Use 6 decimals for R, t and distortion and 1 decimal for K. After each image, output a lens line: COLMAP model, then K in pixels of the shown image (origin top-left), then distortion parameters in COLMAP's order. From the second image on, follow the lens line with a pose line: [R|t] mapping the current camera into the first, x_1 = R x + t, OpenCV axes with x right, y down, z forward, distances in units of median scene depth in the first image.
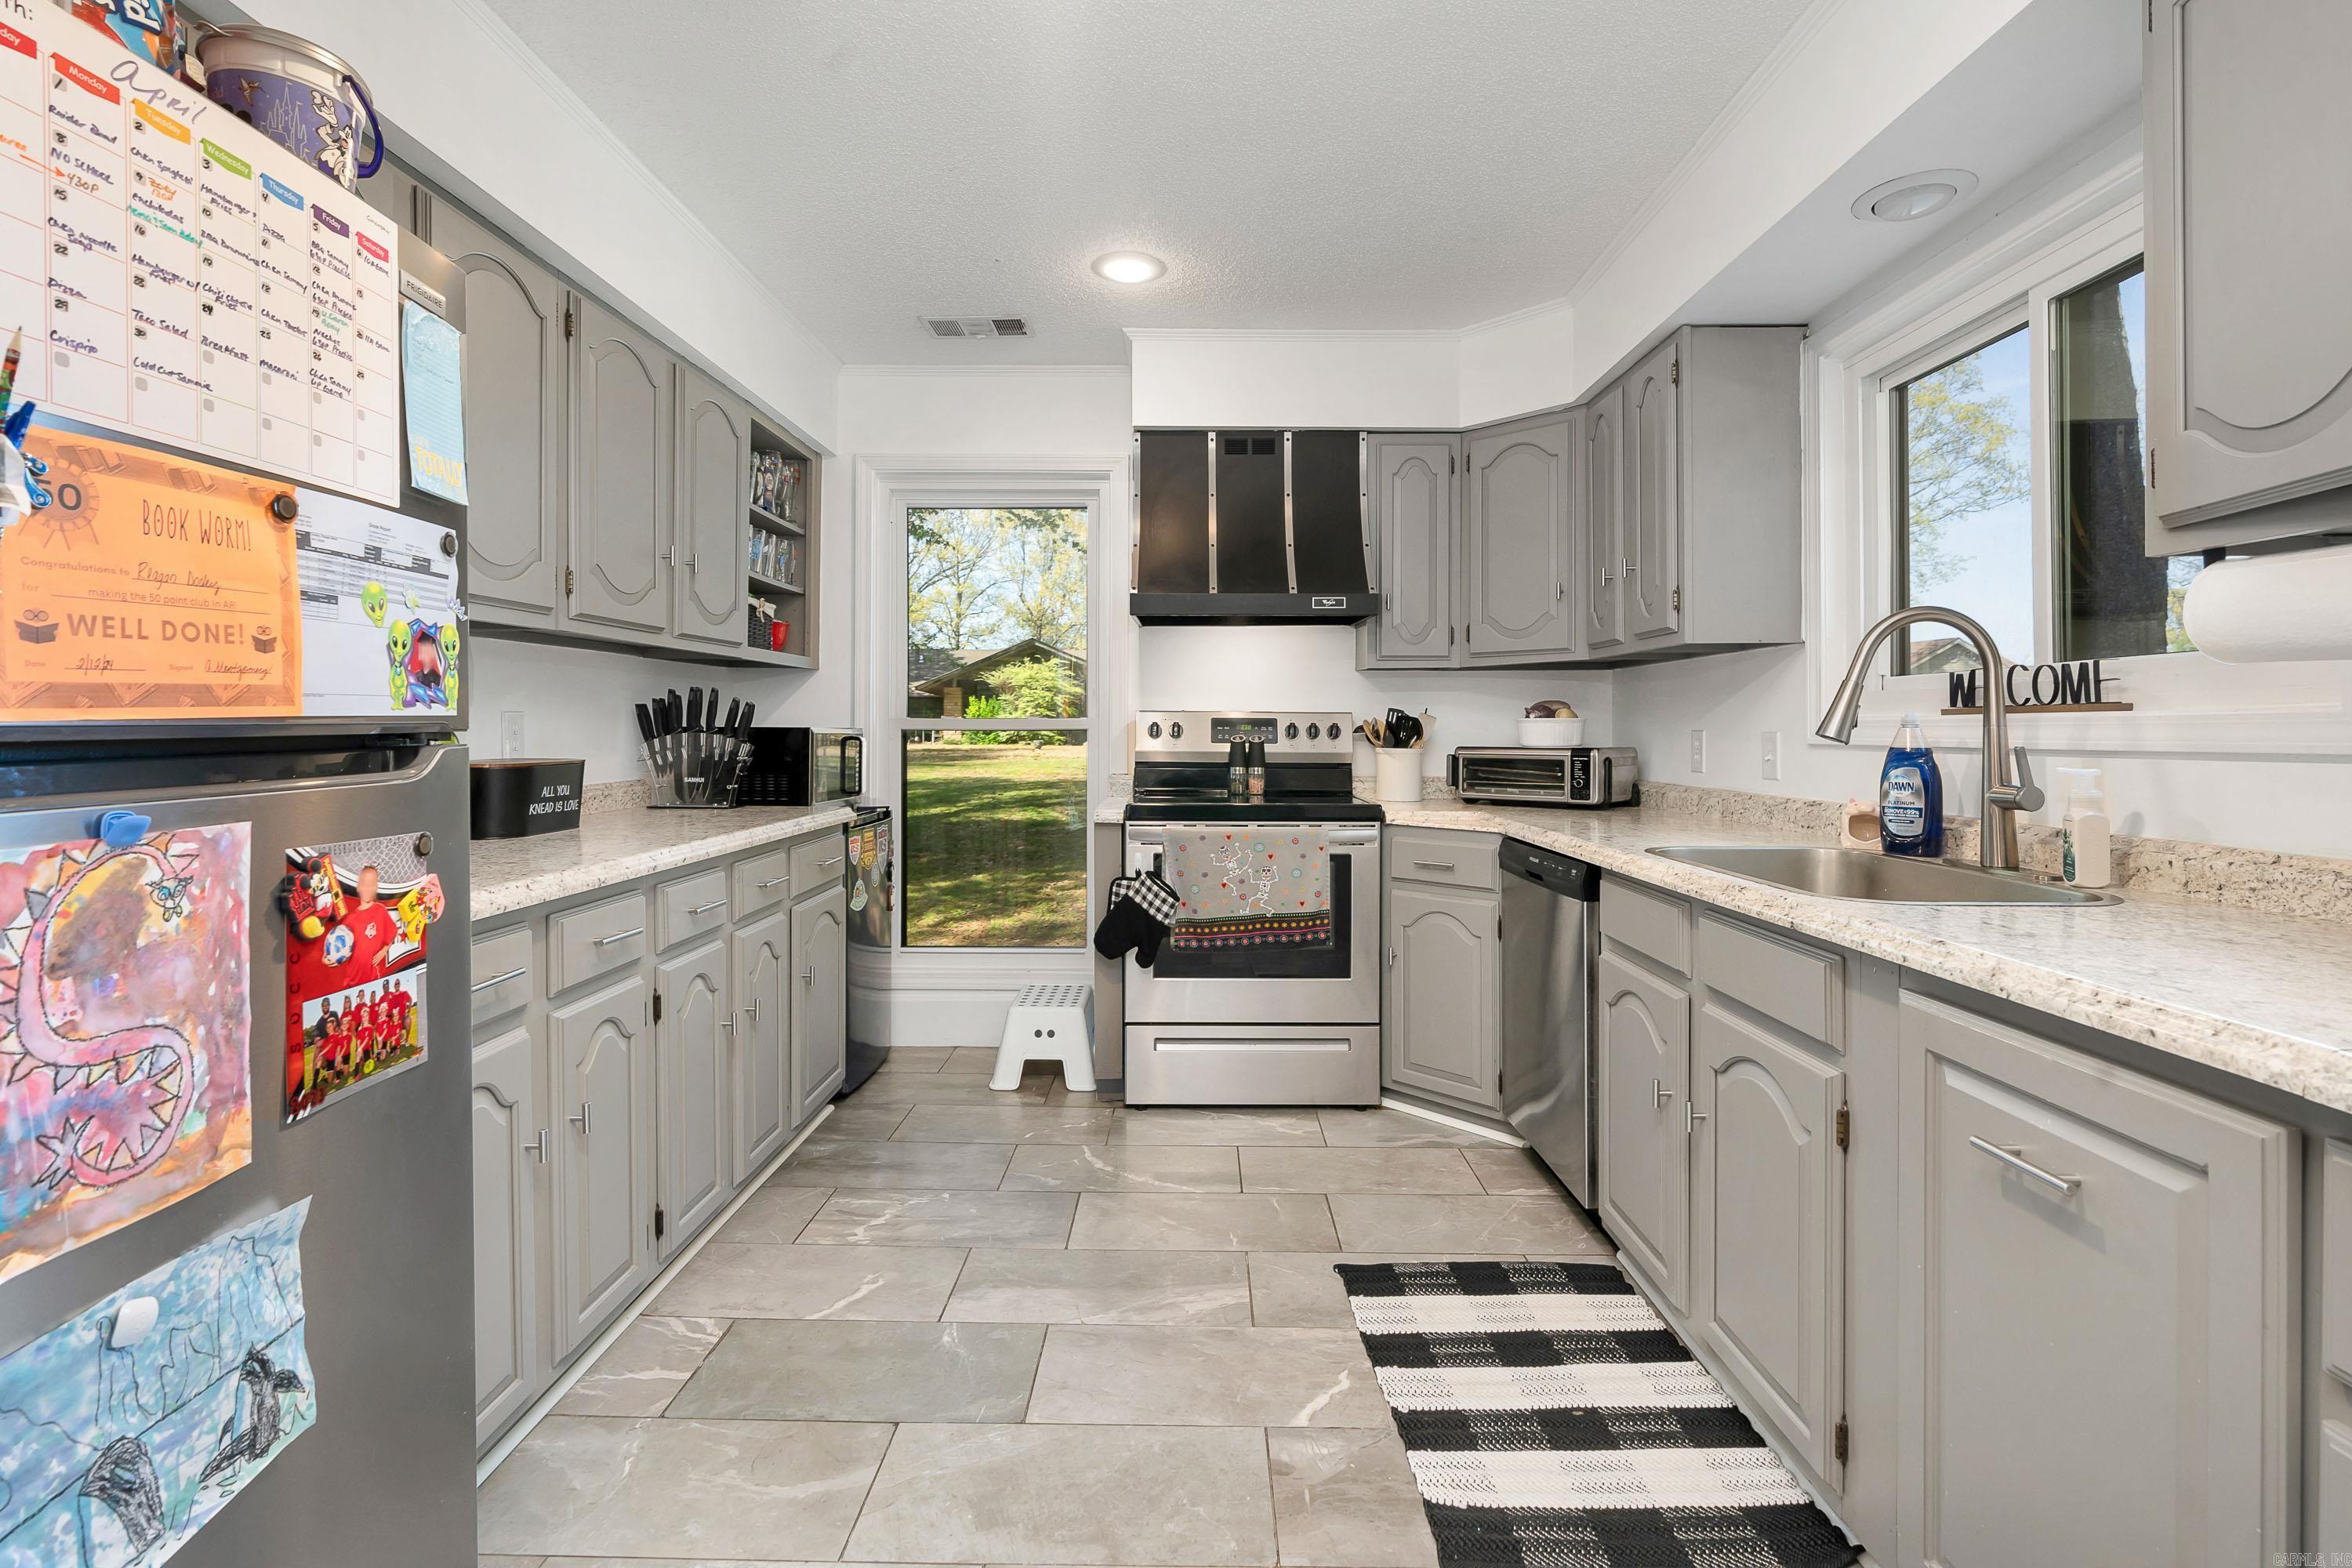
lens RADIAL K [[1096.7, 0, 1172.8], [0, 1096.7, 739.2], [0, 0, 1]] dist [-0.016624, 0.001279]
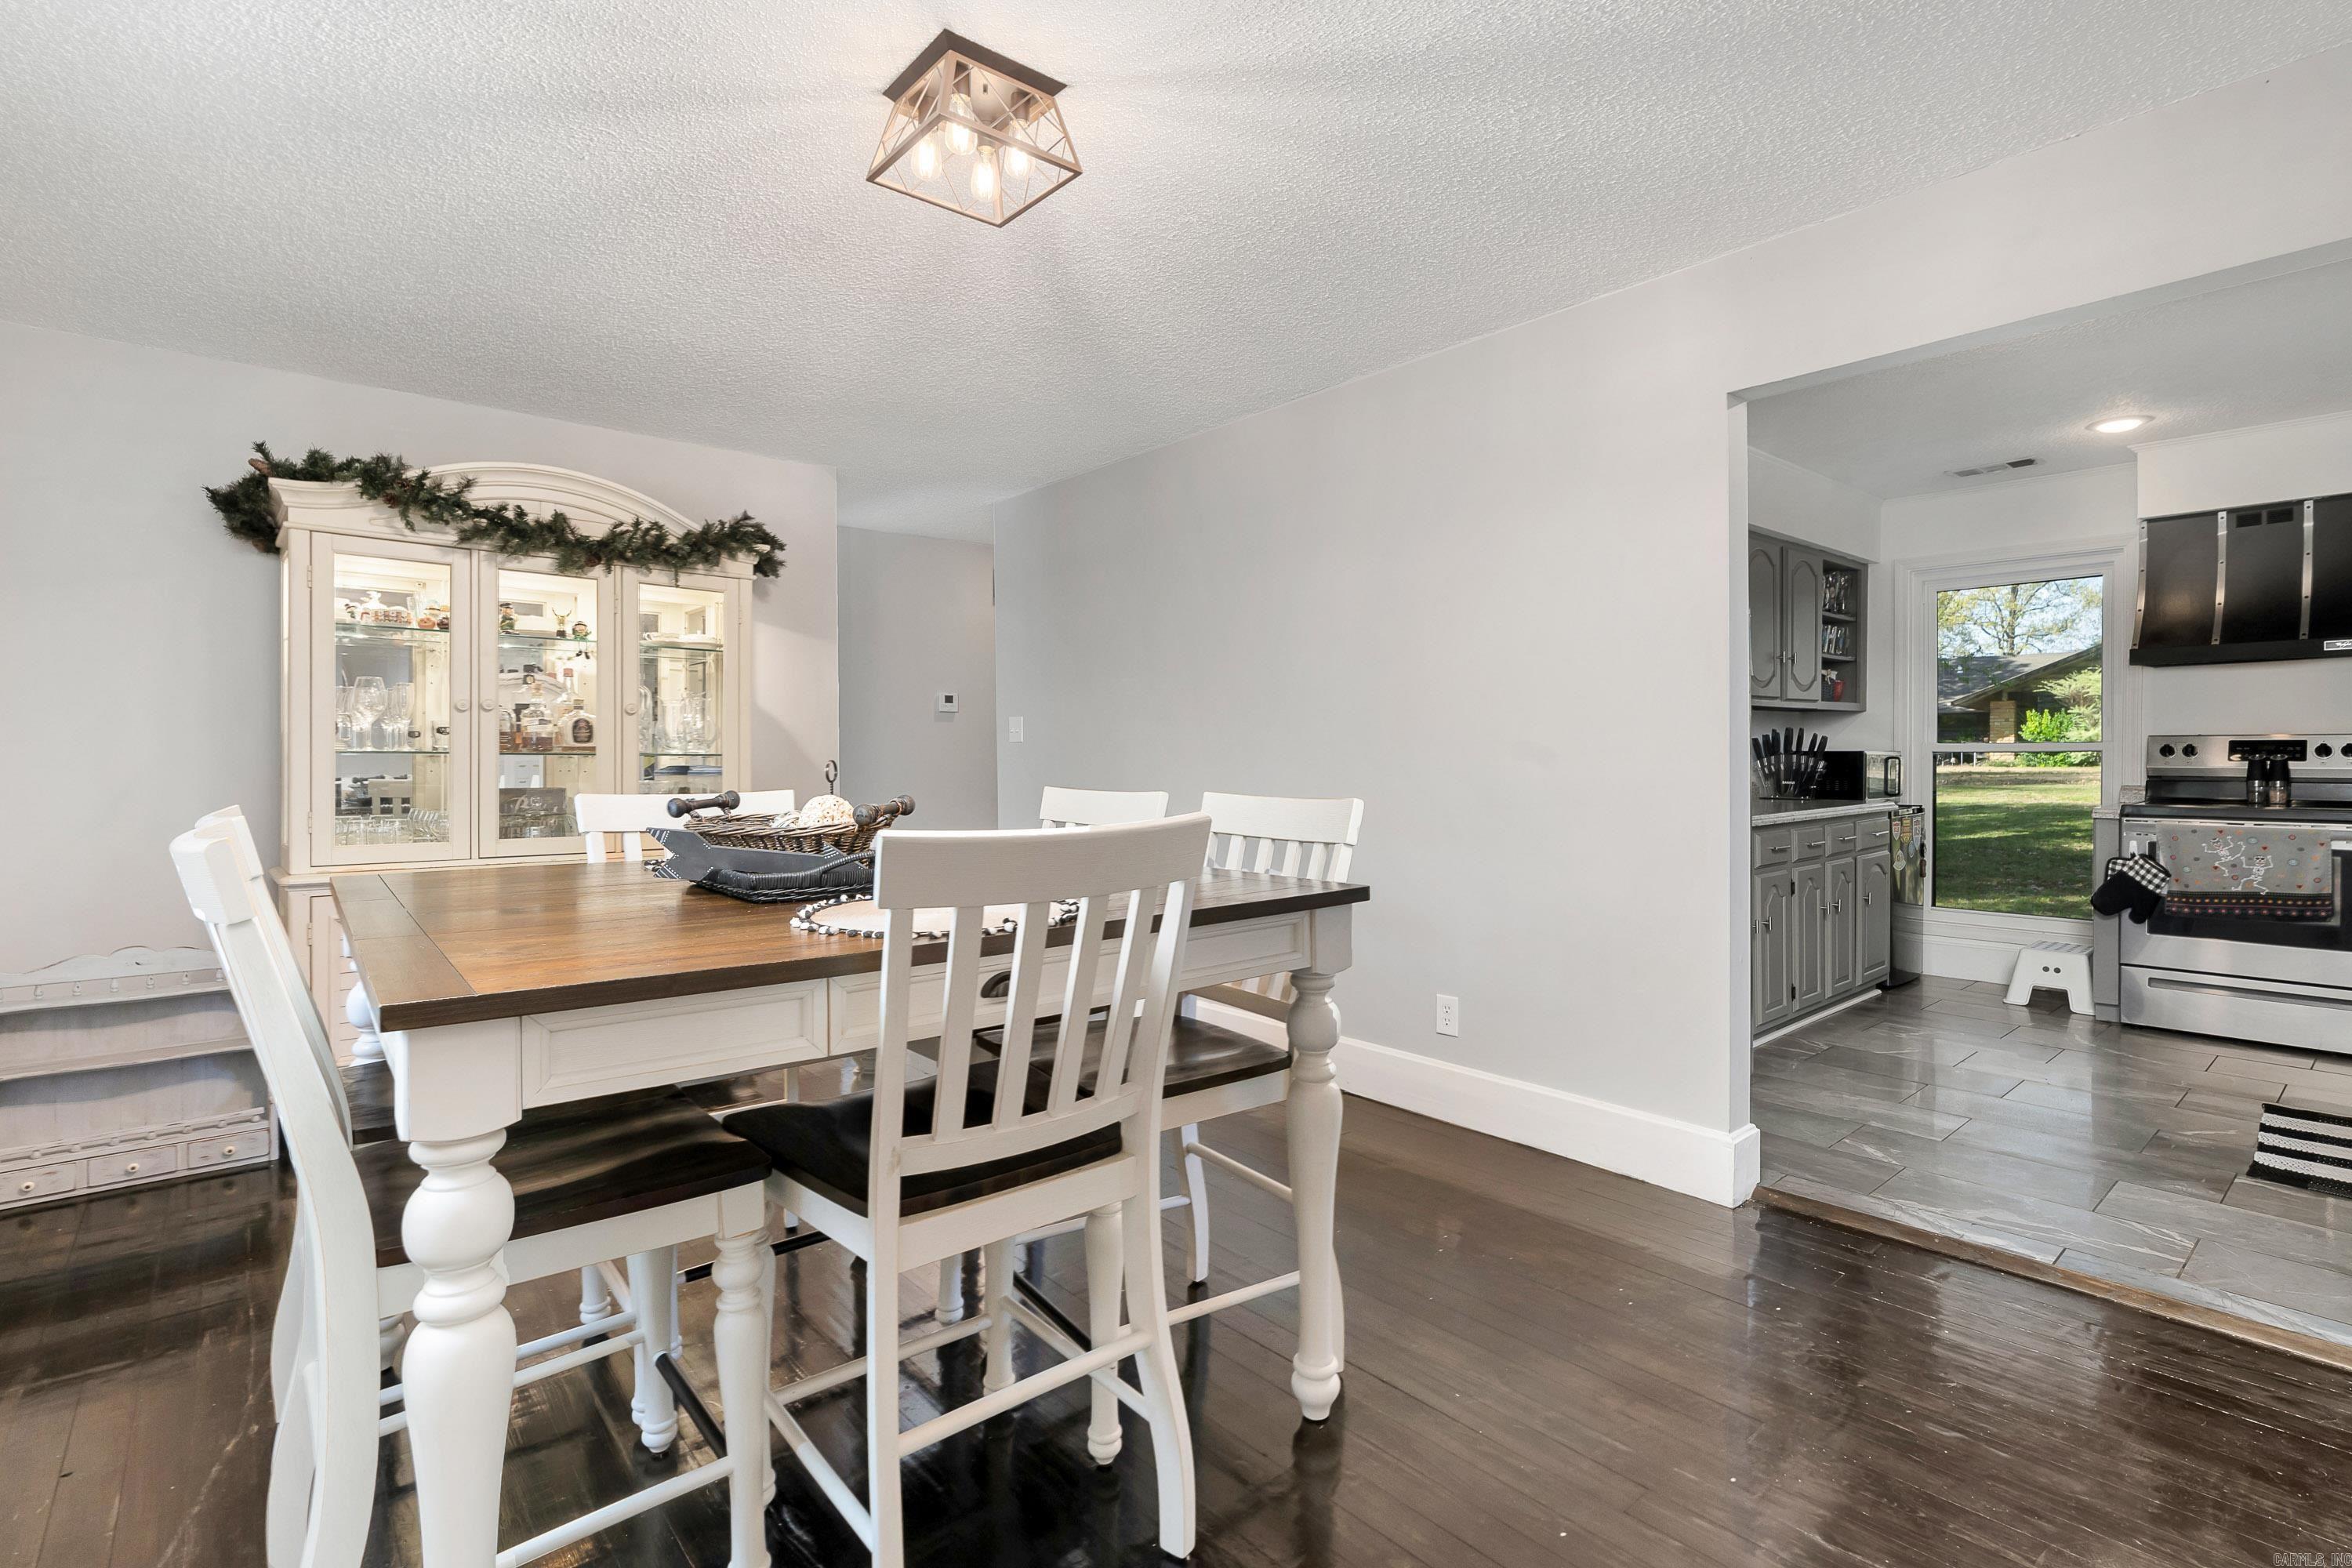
lens RADIAL K [[1096.7, 0, 1169.0], [0, 1096.7, 770.7], [0, 0, 1]] dist [-0.016624, 0.001279]
pose [[0.656517, 0.004609, -0.754297, 0.185743], [0.001237, 0.999973, 0.007187, 0.004765], [0.754310, -0.005651, 0.656494, -0.749727]]
